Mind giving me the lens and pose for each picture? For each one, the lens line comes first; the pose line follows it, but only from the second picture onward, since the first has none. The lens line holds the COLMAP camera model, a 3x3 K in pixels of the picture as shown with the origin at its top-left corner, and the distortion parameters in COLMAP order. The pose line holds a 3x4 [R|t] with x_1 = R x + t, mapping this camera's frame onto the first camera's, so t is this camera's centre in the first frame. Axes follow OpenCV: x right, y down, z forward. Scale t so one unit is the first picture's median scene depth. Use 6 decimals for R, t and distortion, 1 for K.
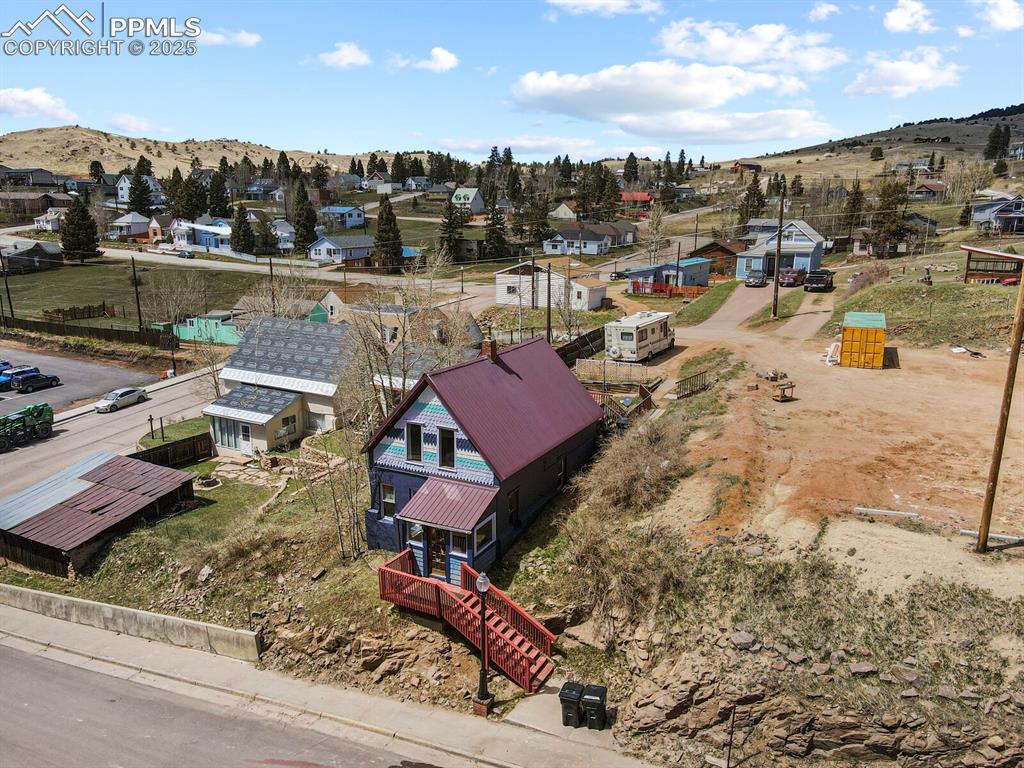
lens RADIAL K [[753.3, 0, 515.8], [0, 753.3, 397.2], [0, 0, 1]] dist [0.017240, 0.001618]
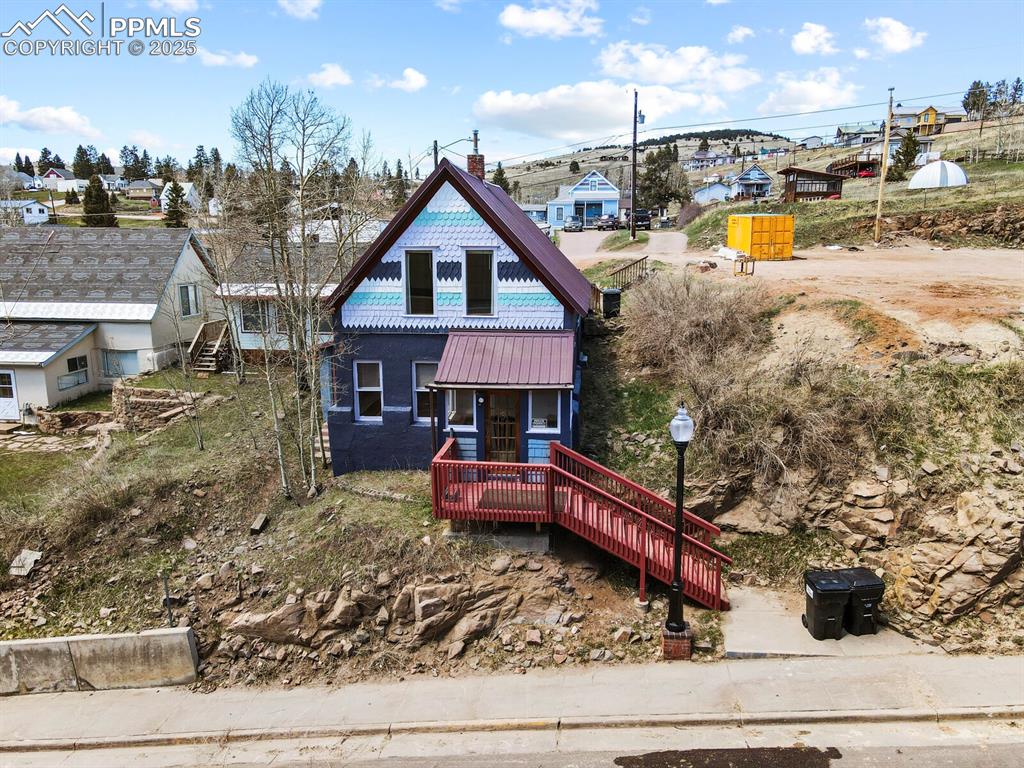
lens RADIAL K [[753.3, 0, 515.8], [0, 753.3, 397.2], [0, 0, 1]] dist [0.017240, 0.001618]
pose [[0.931132, -0.089551, 0.353516, -0.304595], [0.099149, 0.995031, -0.009092, 0.177792], [-0.350945, 0.043516, 0.935384, 0.408368]]
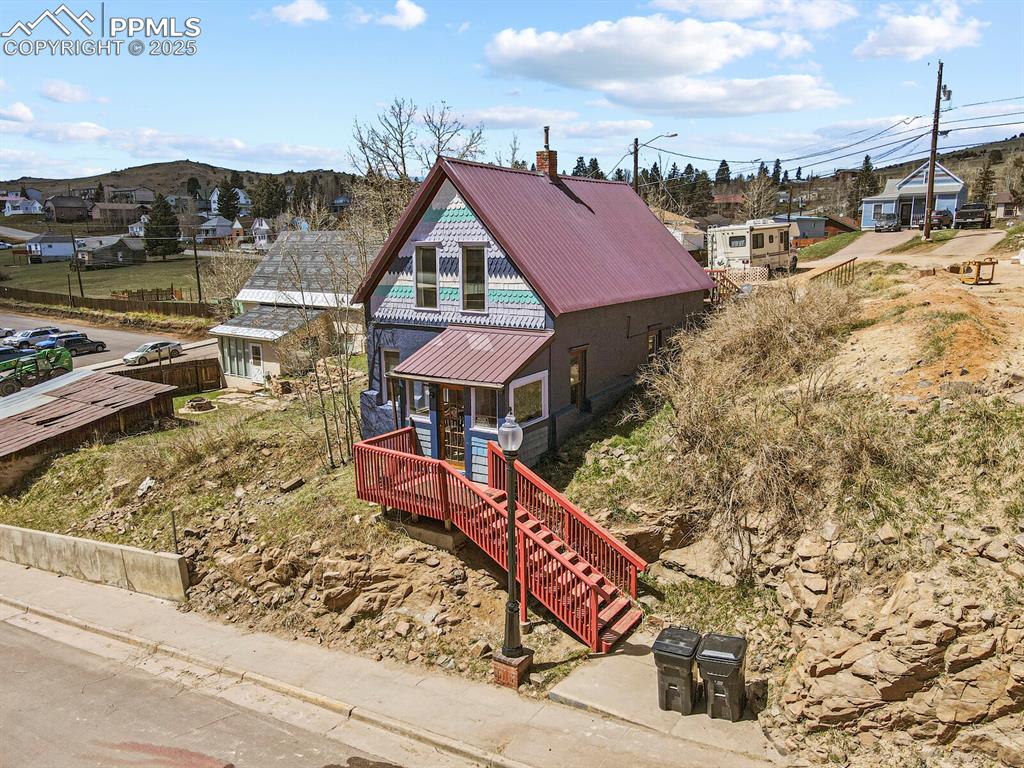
lens RADIAL K [[753.3, 0, 515.8], [0, 753.3, 397.2], [0, 0, 1]] dist [0.017240, 0.001618]
pose [[0.993621, 0.006972, -0.112557, 0.017185], [-0.011010, 0.999316, -0.035294, 0.196440], [0.112234, 0.036308, 0.993018, 0.381337]]
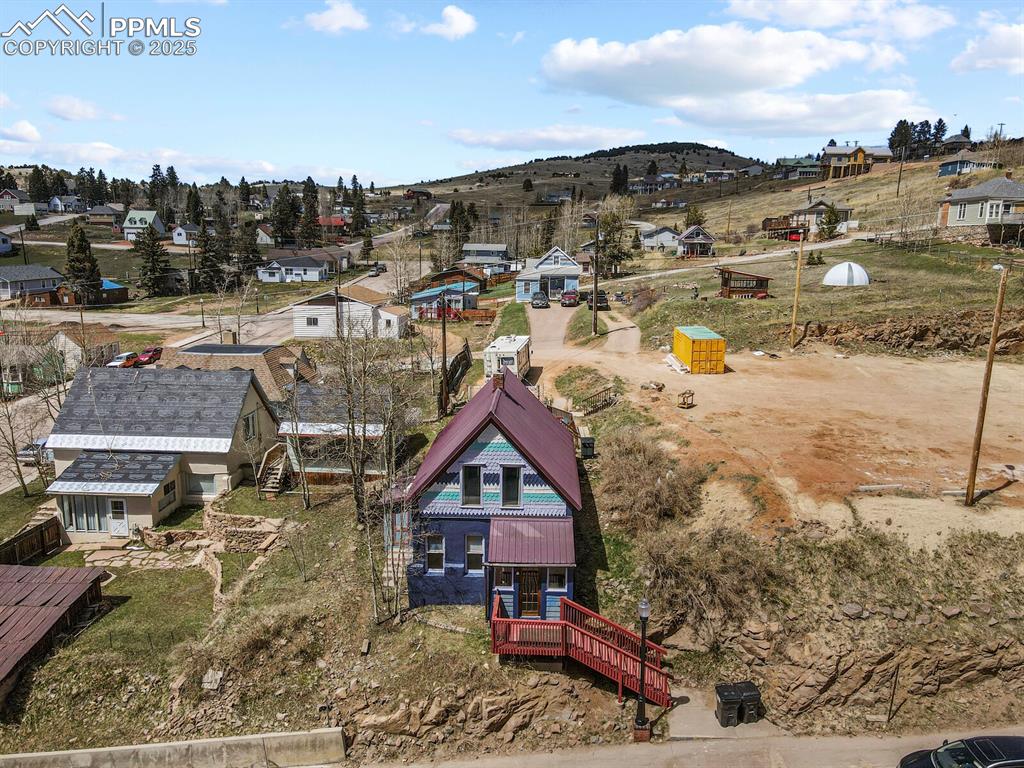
lens RADIAL K [[753.3, 0, 515.8], [0, 753.3, 397.2], [0, 0, 1]] dist [0.017240, 0.001618]
pose [[0.906309, -0.089928, 0.412938, -0.490862], [0.102484, 0.994700, -0.008307, -0.038740], [-0.410002, 0.049849, 0.910721, 0.107105]]
